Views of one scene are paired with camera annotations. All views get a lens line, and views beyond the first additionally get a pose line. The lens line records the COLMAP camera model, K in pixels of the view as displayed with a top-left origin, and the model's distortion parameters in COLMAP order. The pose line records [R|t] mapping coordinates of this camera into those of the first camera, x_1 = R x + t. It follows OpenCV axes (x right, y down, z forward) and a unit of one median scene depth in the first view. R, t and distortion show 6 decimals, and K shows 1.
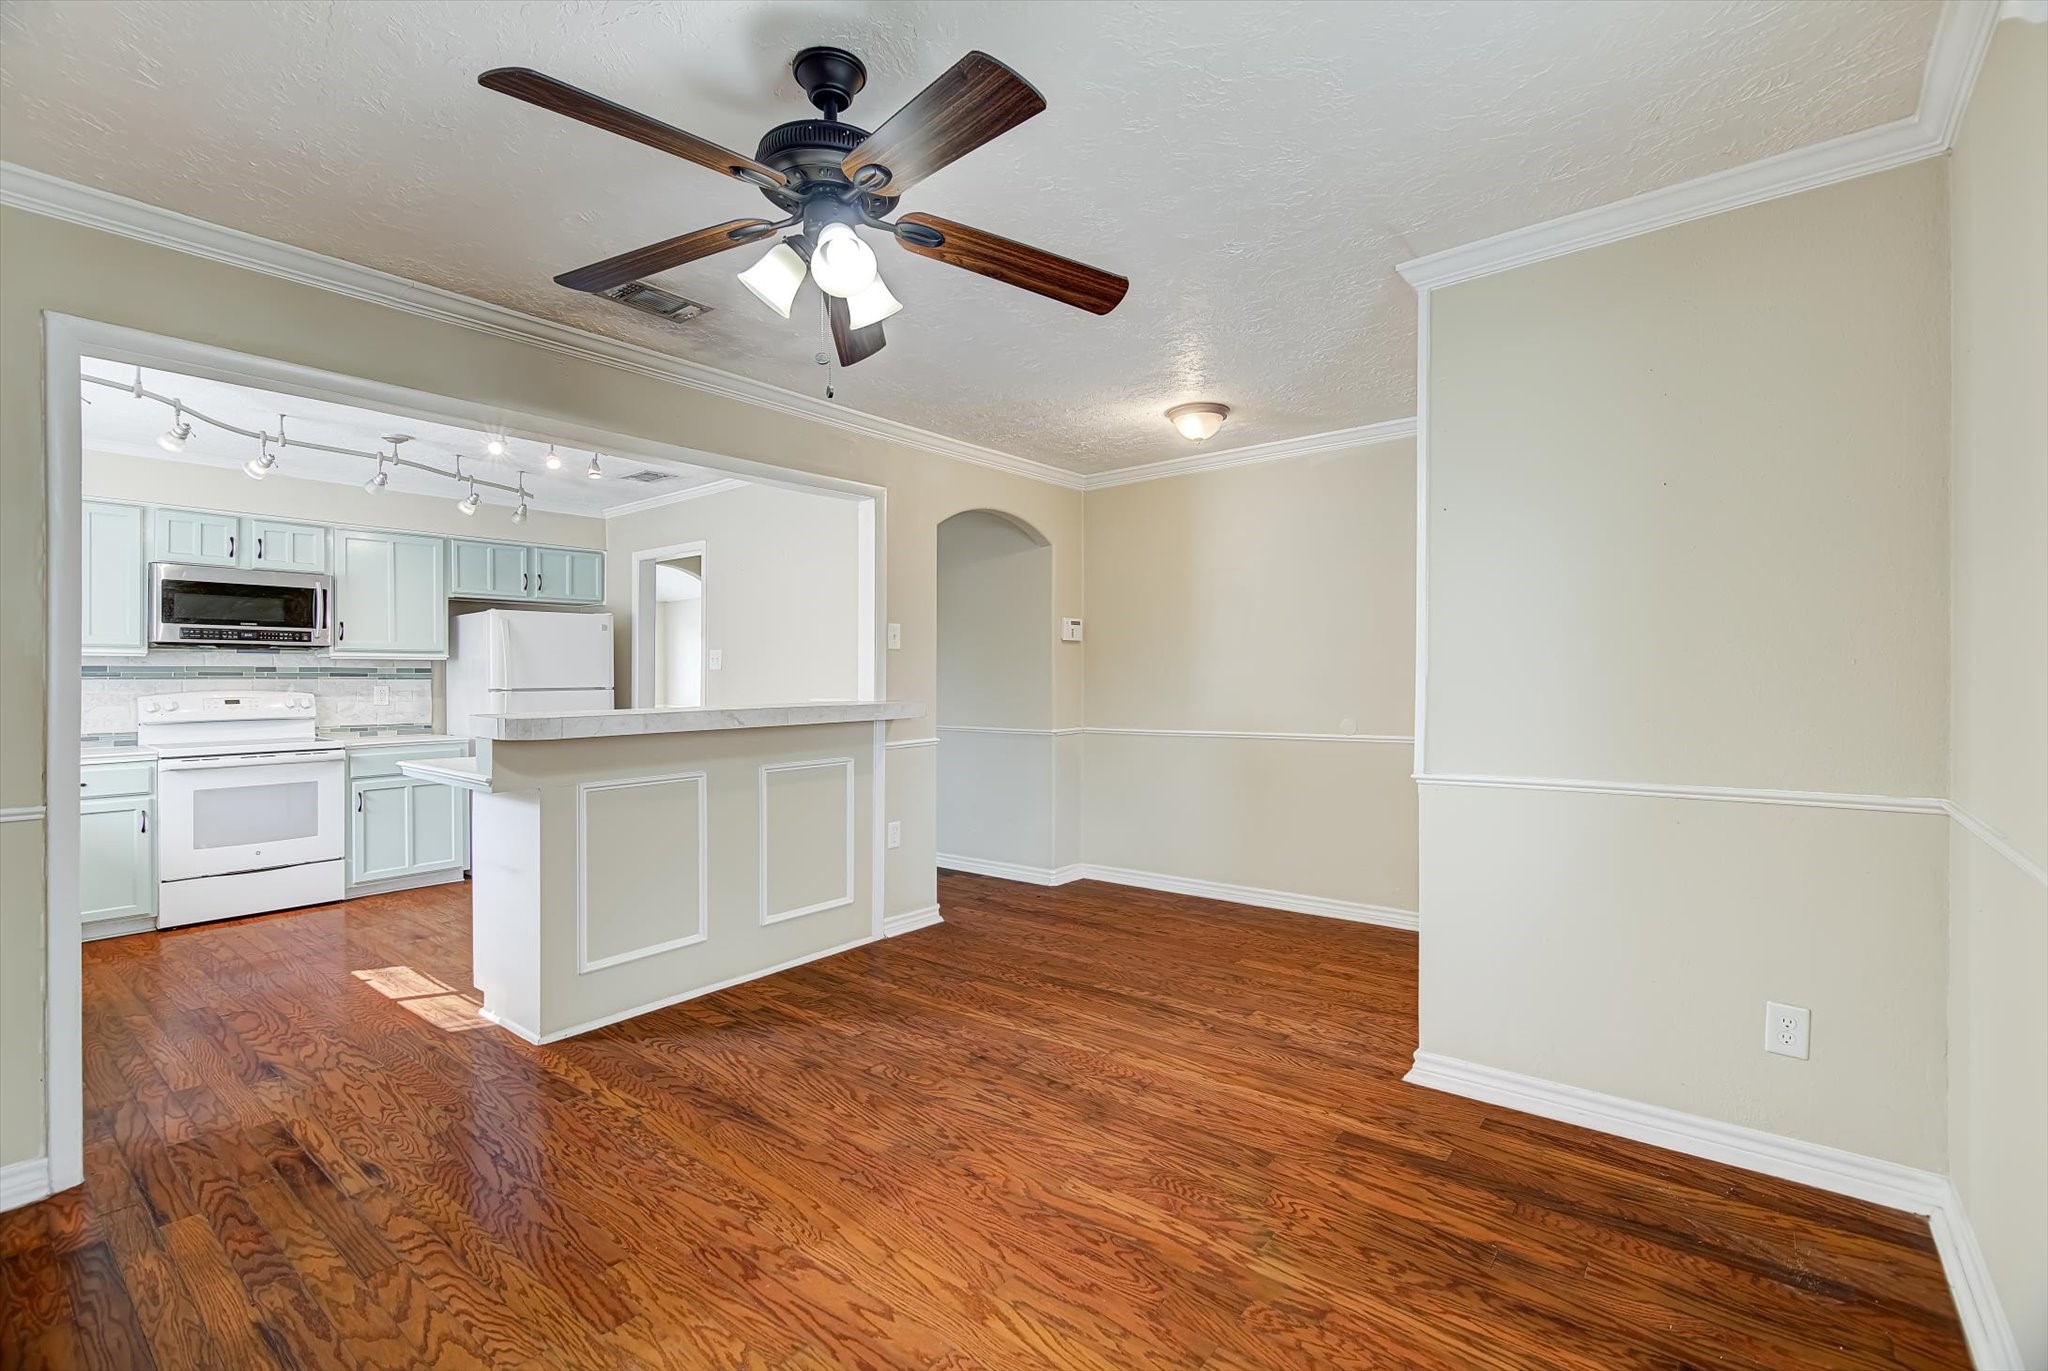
lens RADIAL K [[909.8, 0, 1025.2], [0, 909.8, 671.7], [0, 0, 1]] dist [0.004159, -0.000752]
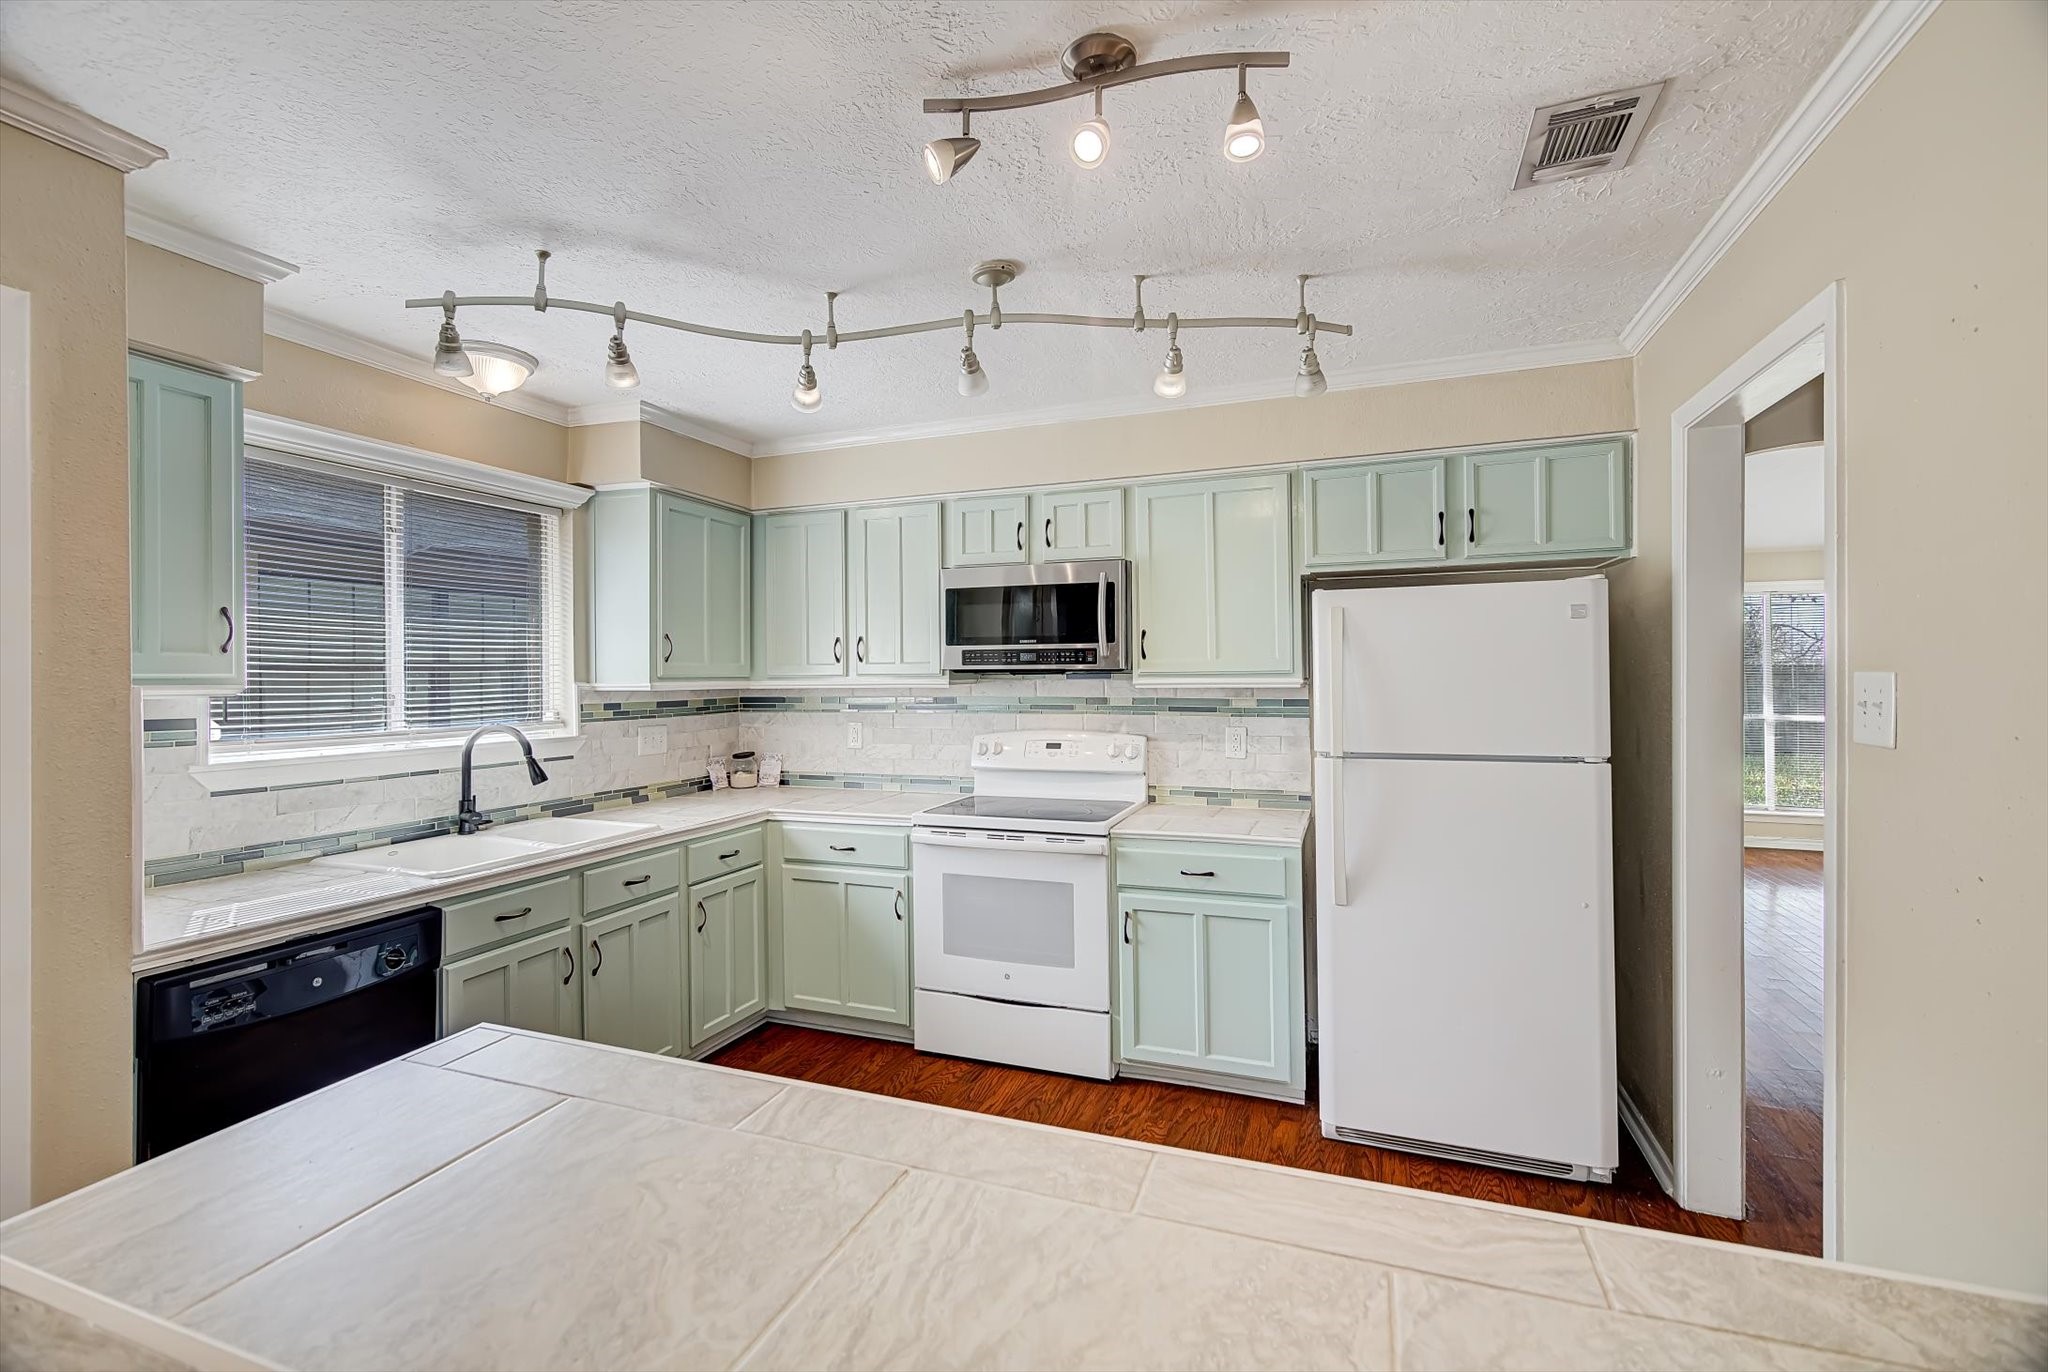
lens RADIAL K [[909.8, 0, 1025.2], [0, 909.8, 672.2], [0, 0, 1]] dist [0.004159, -0.000752]
pose [[0.302276, 0.004199, -0.953211, -0.275916], [0.012867, 0.999881, 0.008485, -0.052376], [0.953134, -0.014830, 0.302186, 1.200965]]
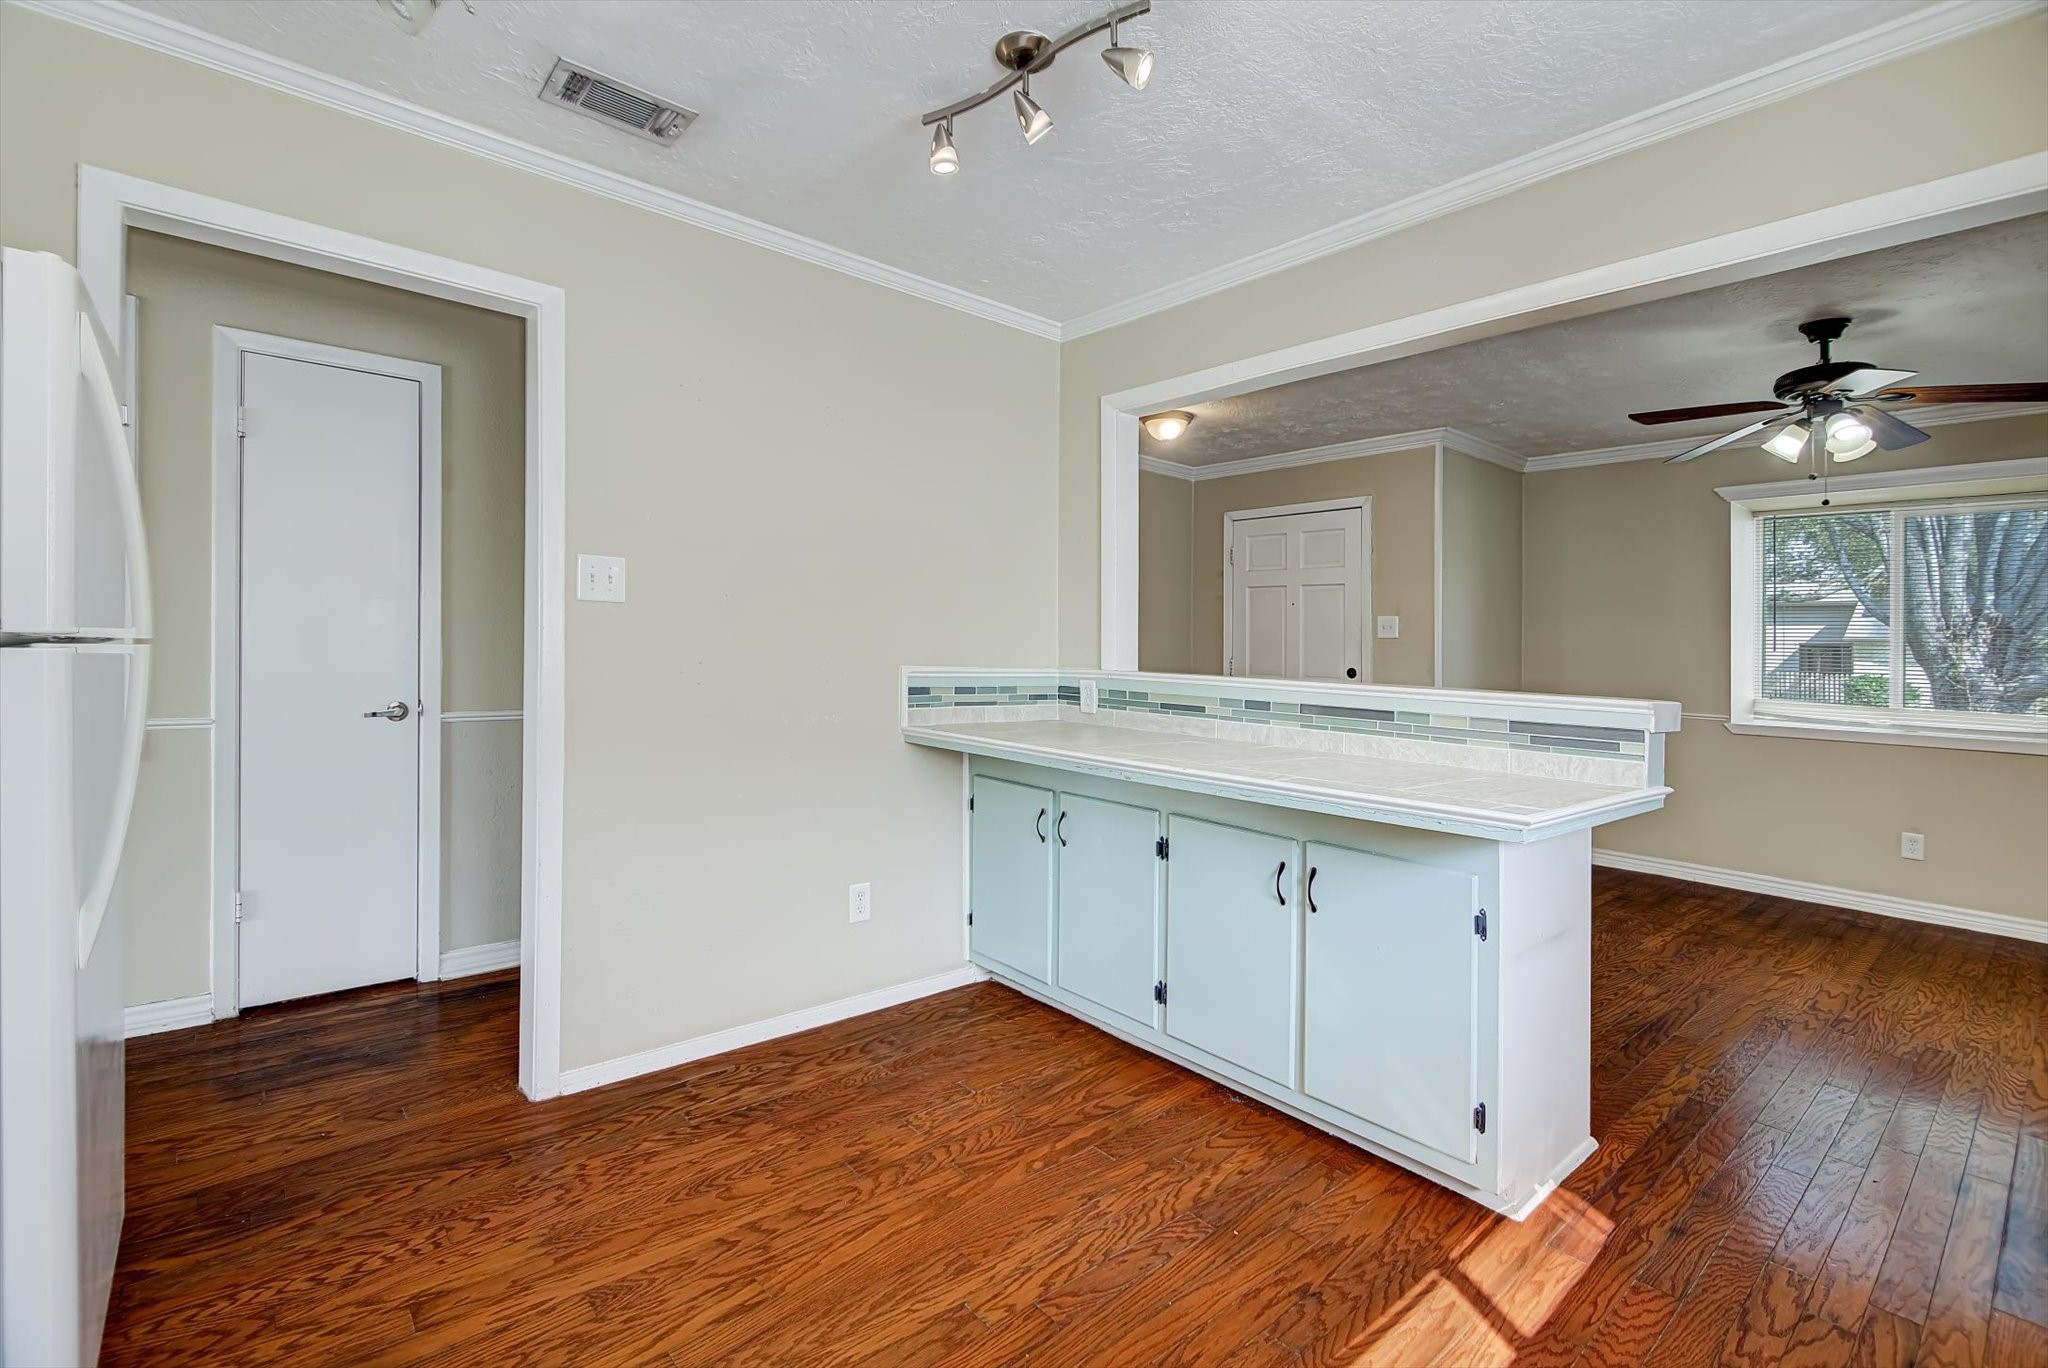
lens RADIAL K [[913.0, 0, 1016.8], [0, 913.0, 652.9], [0, 0, 1]] dist [0.001062, -0.000461]
pose [[0.186003, 0.006400, 0.982528, -1.279135], [-0.035610, 0.999366, 0.000232, 0.027070], [-0.981904, -0.035031, 0.186113, 1.265347]]
